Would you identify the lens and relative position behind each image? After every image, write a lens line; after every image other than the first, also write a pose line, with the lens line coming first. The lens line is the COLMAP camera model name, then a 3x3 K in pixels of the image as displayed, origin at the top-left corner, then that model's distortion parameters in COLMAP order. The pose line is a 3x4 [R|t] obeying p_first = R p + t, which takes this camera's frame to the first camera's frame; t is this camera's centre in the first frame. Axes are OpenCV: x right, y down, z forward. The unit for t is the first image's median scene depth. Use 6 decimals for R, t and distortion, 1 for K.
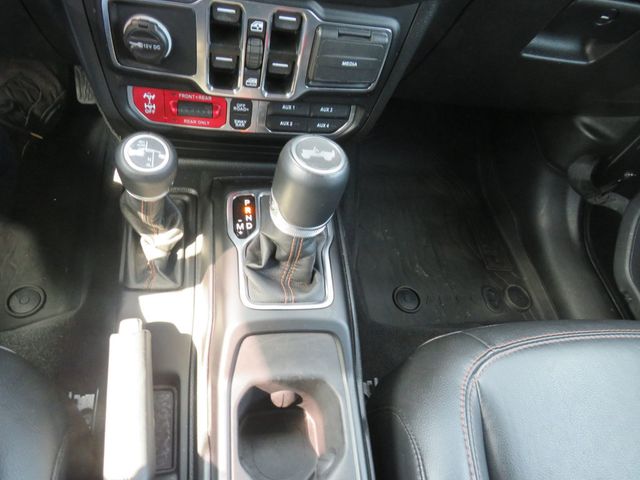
lens RADIAL K [[439.9, 0, 322.9], [0, 439.9, 239.2], [0, 0, 1]] dist [-0.029861, -0.001428]
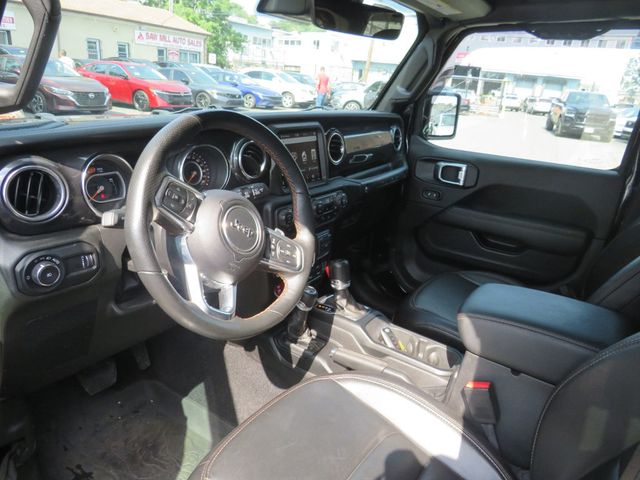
lens RADIAL K [[441.6, 0, 320.0], [0, 441.6, 240.0], [0, 0, 1]] dist [-0.023890, -0.005255]
pose [[0.663063, -0.391181, 0.638220, -1.967571], [0.656610, 0.713351, -0.244937, 0.320513], [-0.359460, 0.581470, 0.729850, -1.330454]]
